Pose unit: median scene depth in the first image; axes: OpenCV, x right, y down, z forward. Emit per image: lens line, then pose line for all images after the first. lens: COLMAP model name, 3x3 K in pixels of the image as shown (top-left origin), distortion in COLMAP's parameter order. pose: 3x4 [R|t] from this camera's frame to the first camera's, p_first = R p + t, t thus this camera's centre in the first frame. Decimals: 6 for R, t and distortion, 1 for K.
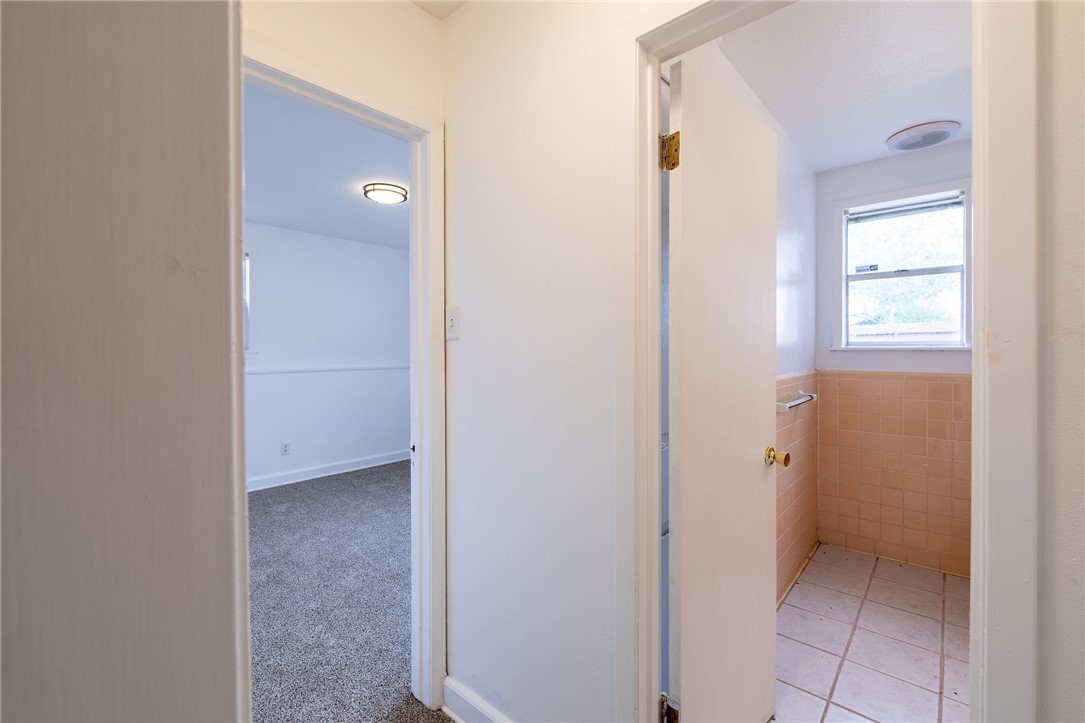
lens RADIAL K [[469.7, 0, 529.8], [0, 469.7, 346.9], [0, 0, 1]] dist [-0.003430, -0.000243]
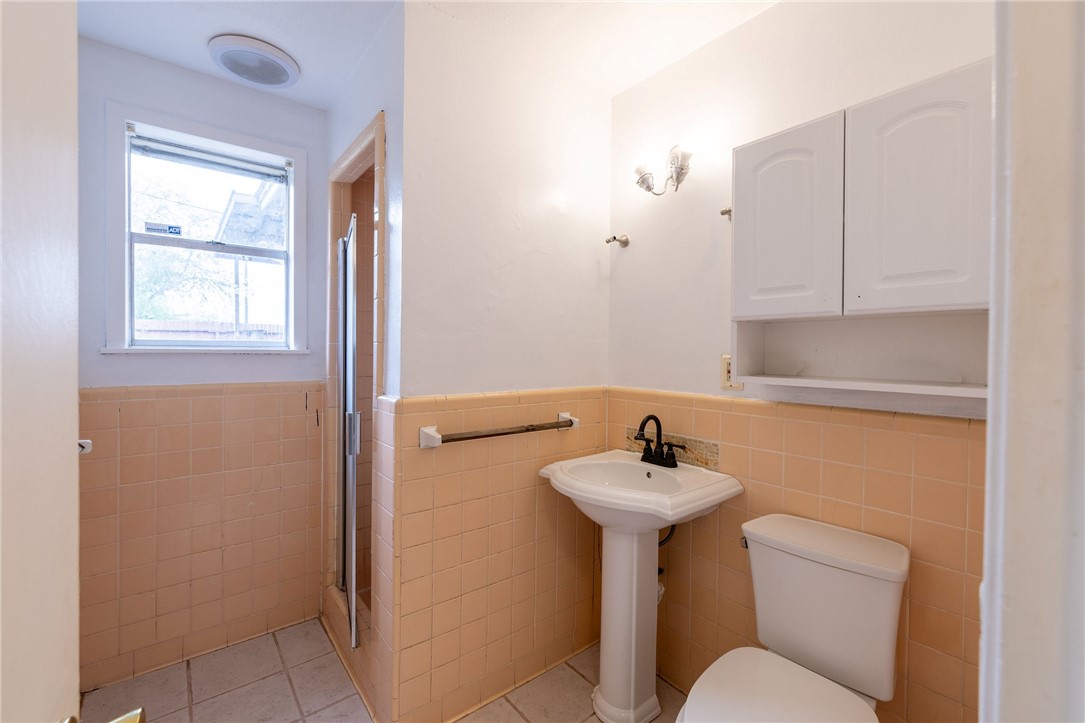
lens RADIAL K [[469.7, 0, 547.3], [0, 469.7, 356.2], [0, 0, 1]] dist [-0.003430, -0.000243]
pose [[0.150753, -0.009043, 0.988530, 0.149164], [-0.012700, 0.999858, 0.011083, -0.002796], [-0.988490, -0.014225, 0.150617, 0.367376]]
